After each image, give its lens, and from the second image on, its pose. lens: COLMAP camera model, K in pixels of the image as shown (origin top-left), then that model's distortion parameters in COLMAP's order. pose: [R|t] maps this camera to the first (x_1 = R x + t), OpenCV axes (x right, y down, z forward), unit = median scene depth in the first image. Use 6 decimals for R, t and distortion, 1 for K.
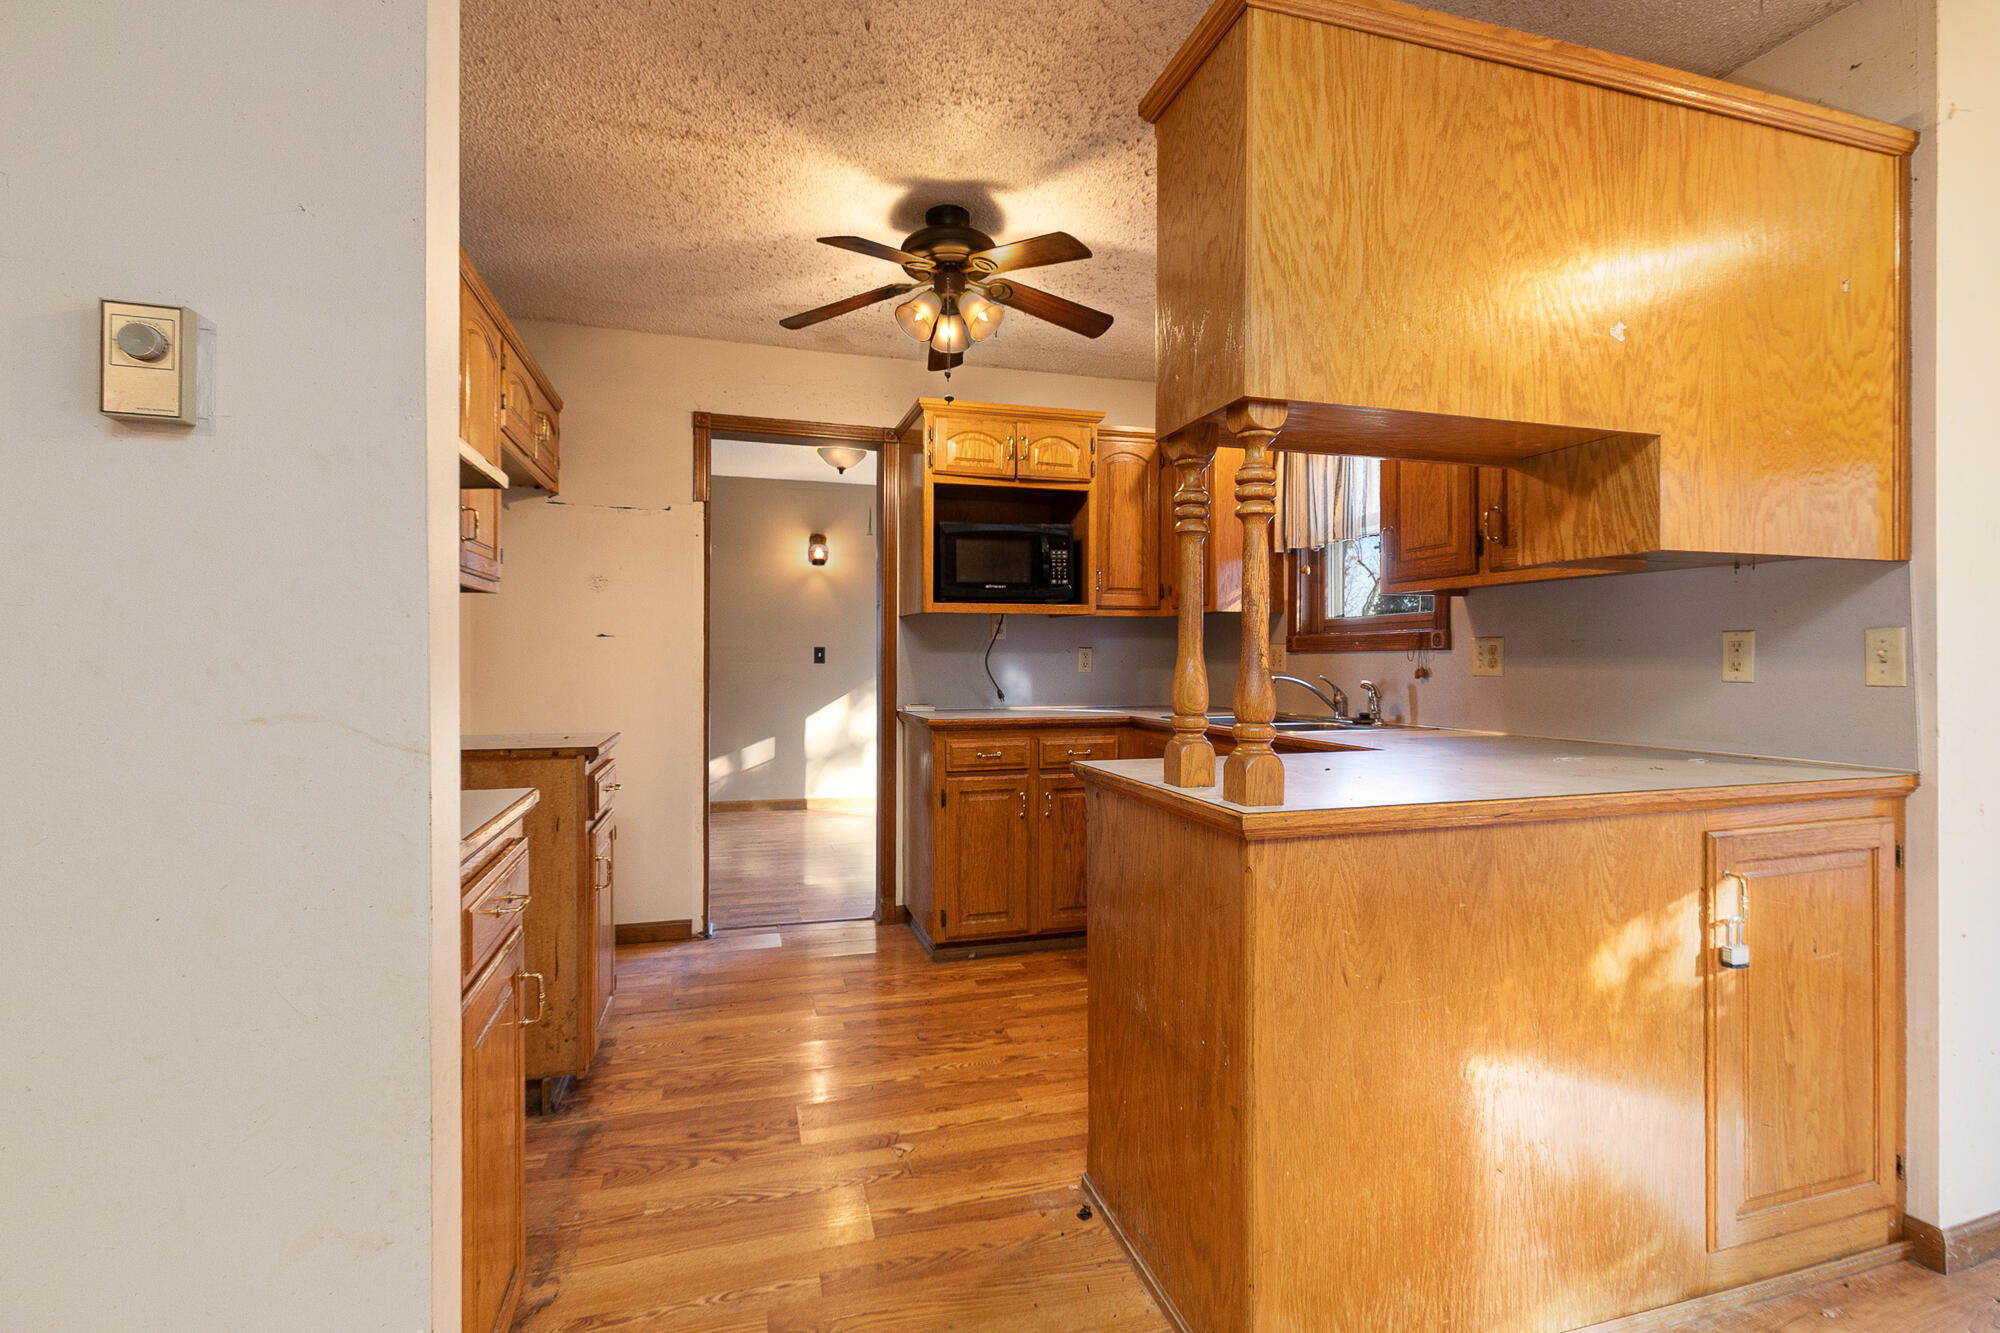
lens RADIAL K [[919.1, 0, 1009.1], [0, 919.1, 653.8], [0, 0, 1]] dist [0.000408, -0.001050]
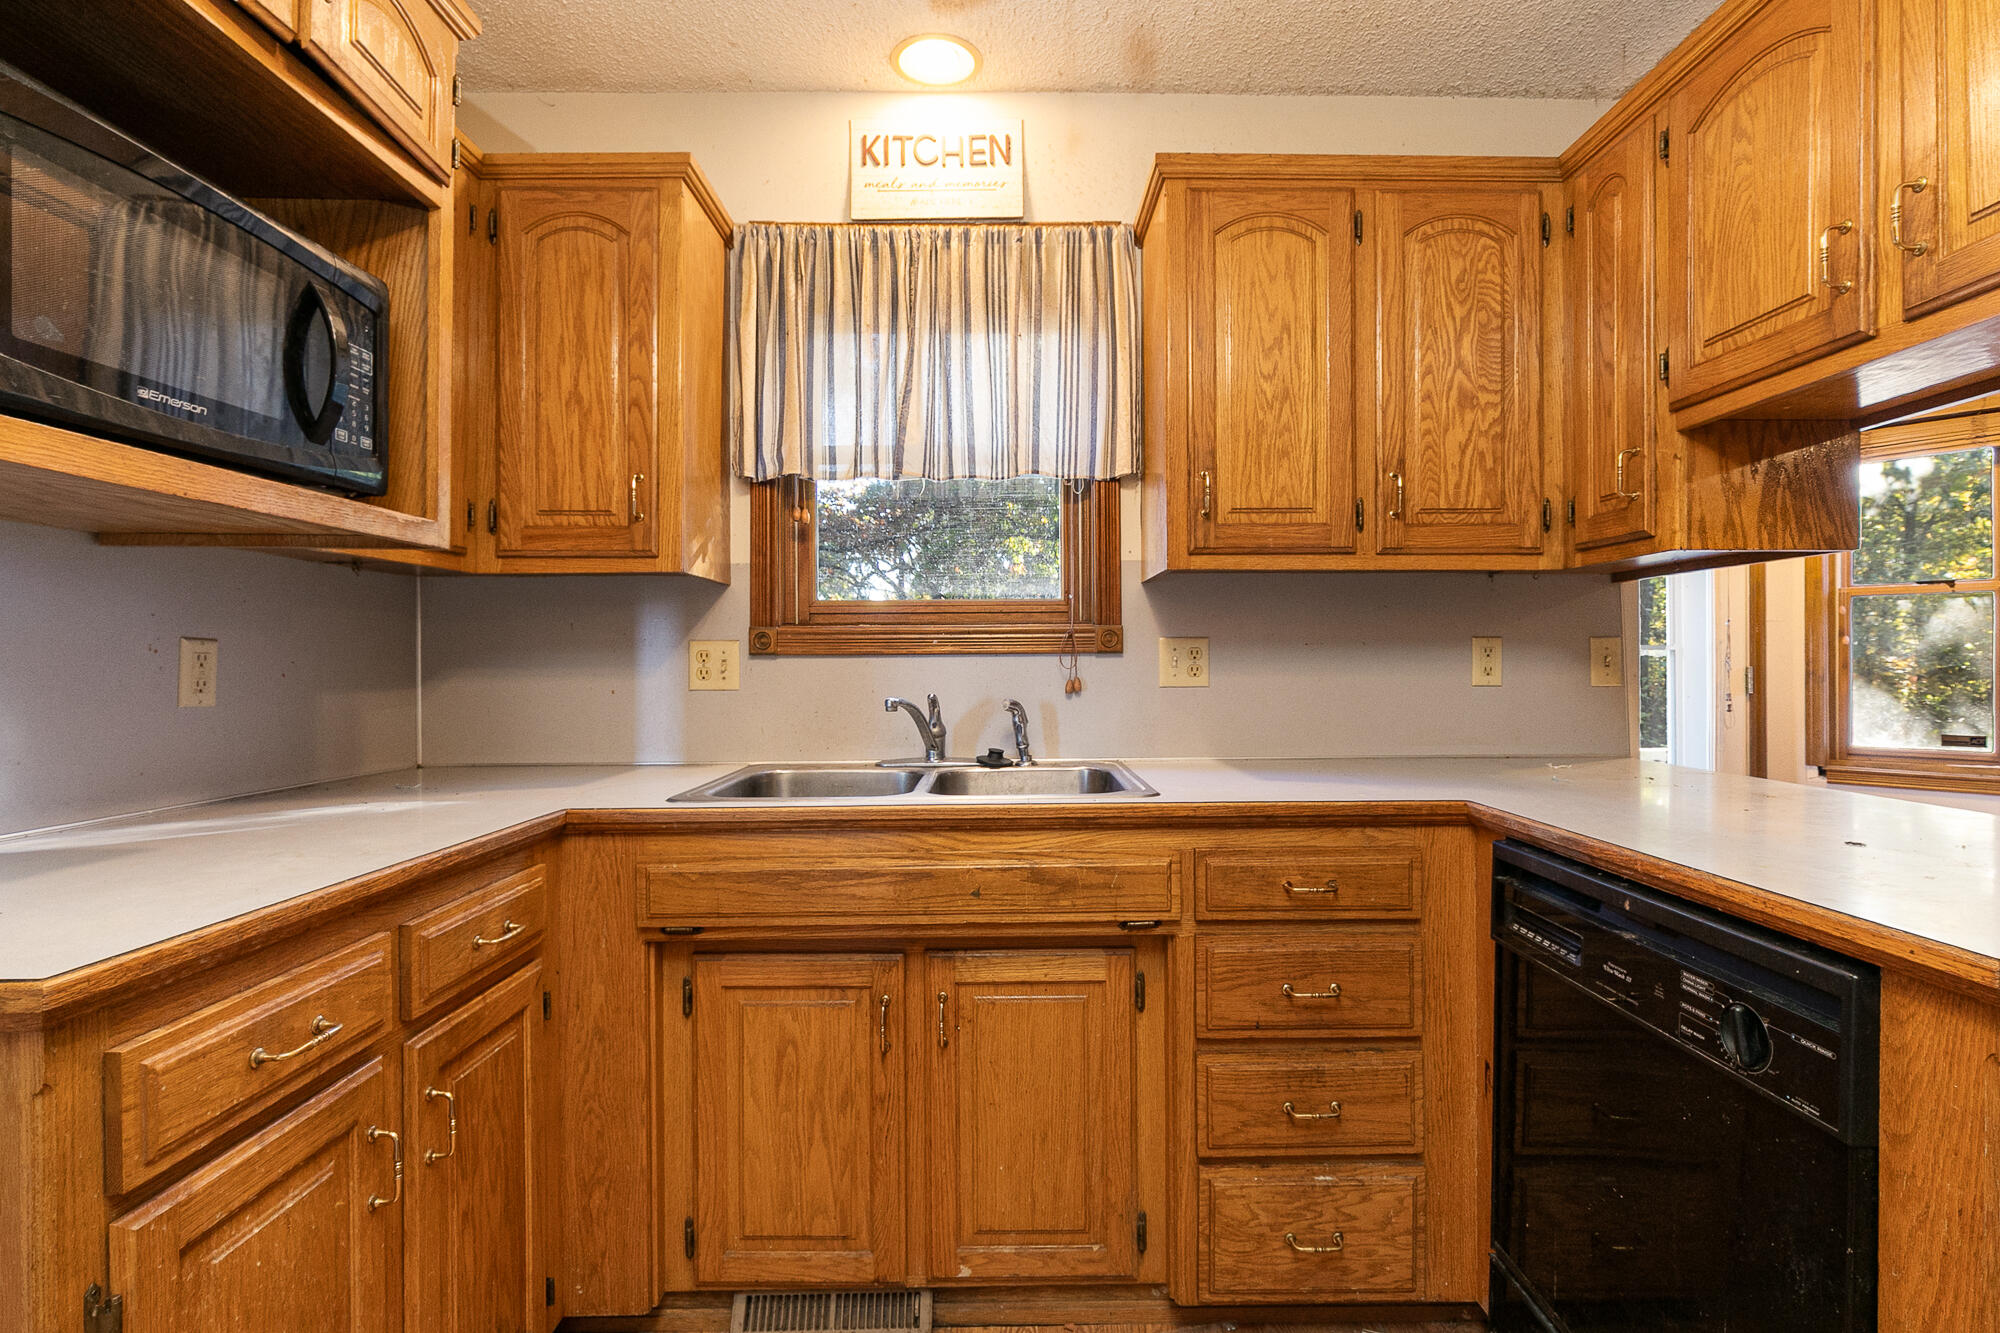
lens RADIAL K [[919.1, 0, 1012.6], [0, 919.1, 662.3], [0, 0, 1]] dist [0.000408, -0.001050]
pose [[0.280252, -0.000554, 0.959926, -0.321571], [-0.001172, 0.999999, 0.000920, 0.003073], [-0.959926, -0.001383, 0.280251, 1.095461]]
